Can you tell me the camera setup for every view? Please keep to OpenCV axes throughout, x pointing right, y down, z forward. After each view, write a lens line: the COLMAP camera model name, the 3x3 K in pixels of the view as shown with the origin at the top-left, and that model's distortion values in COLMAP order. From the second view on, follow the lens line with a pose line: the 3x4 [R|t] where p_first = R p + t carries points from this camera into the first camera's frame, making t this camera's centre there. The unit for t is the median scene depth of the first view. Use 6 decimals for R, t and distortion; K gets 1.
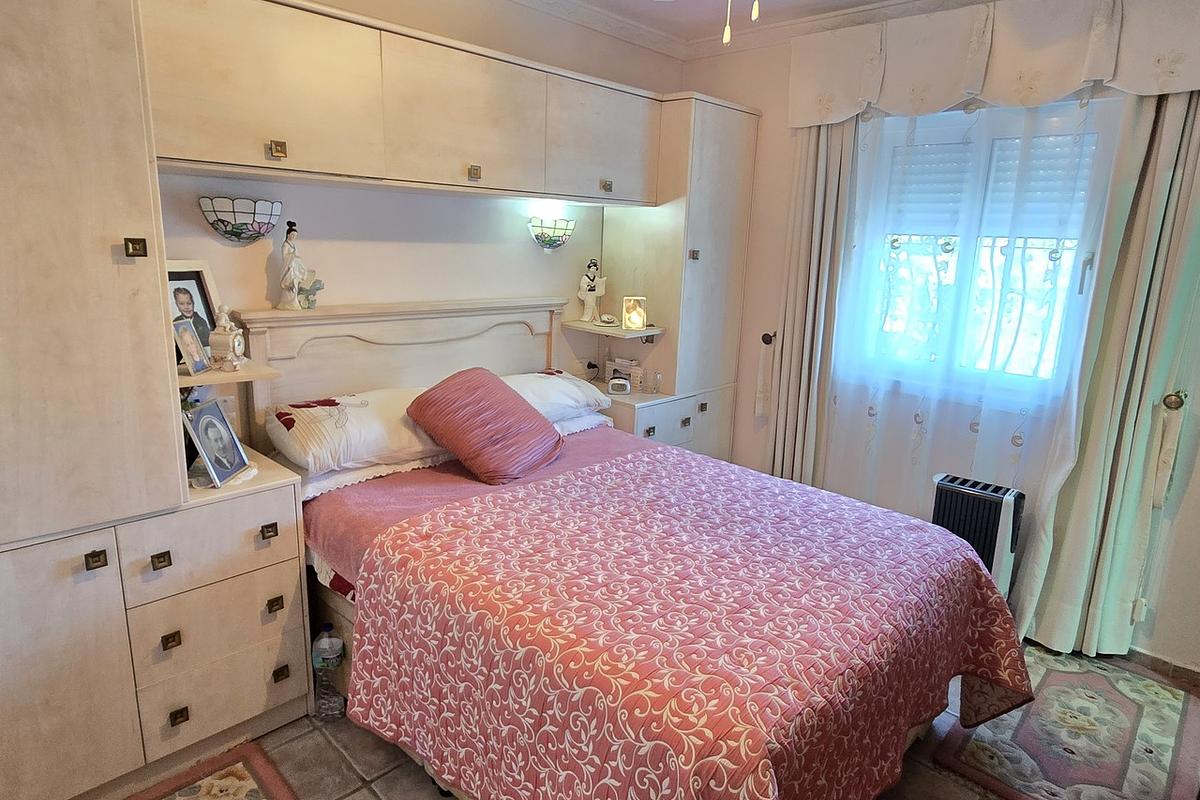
lens RADIAL K [[692.4, 0, 599.2], [0, 692.4, 397.1], [0, 0, 1]] dist [0.003410, -0.002404]
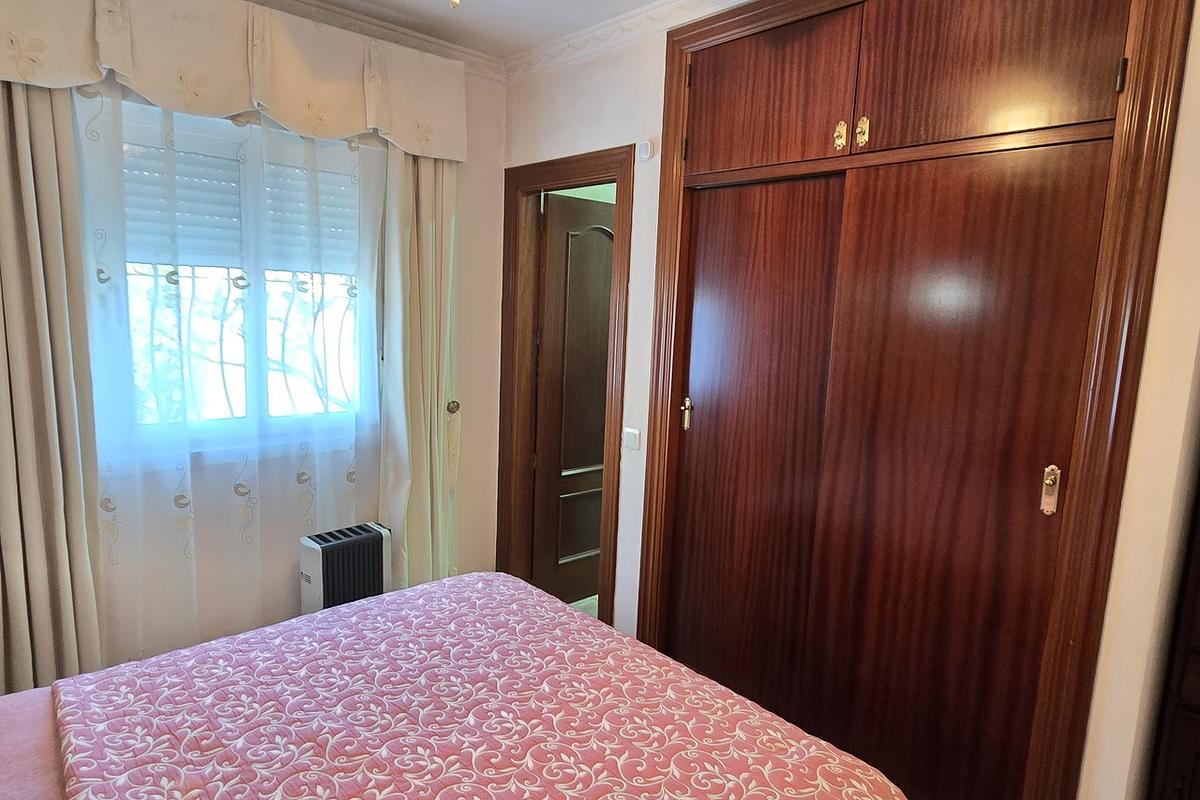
lens RADIAL K [[692.4, 0, 597.8], [0, 692.4, 400.8], [0, 0, 1]] dist [0.003410, -0.002404]
pose [[0.069849, -0.180517, 0.981089, -0.348980], [0.186729, 0.968473, 0.164901, -0.149454], [-0.979925, 0.171679, 0.101355, 0.571823]]
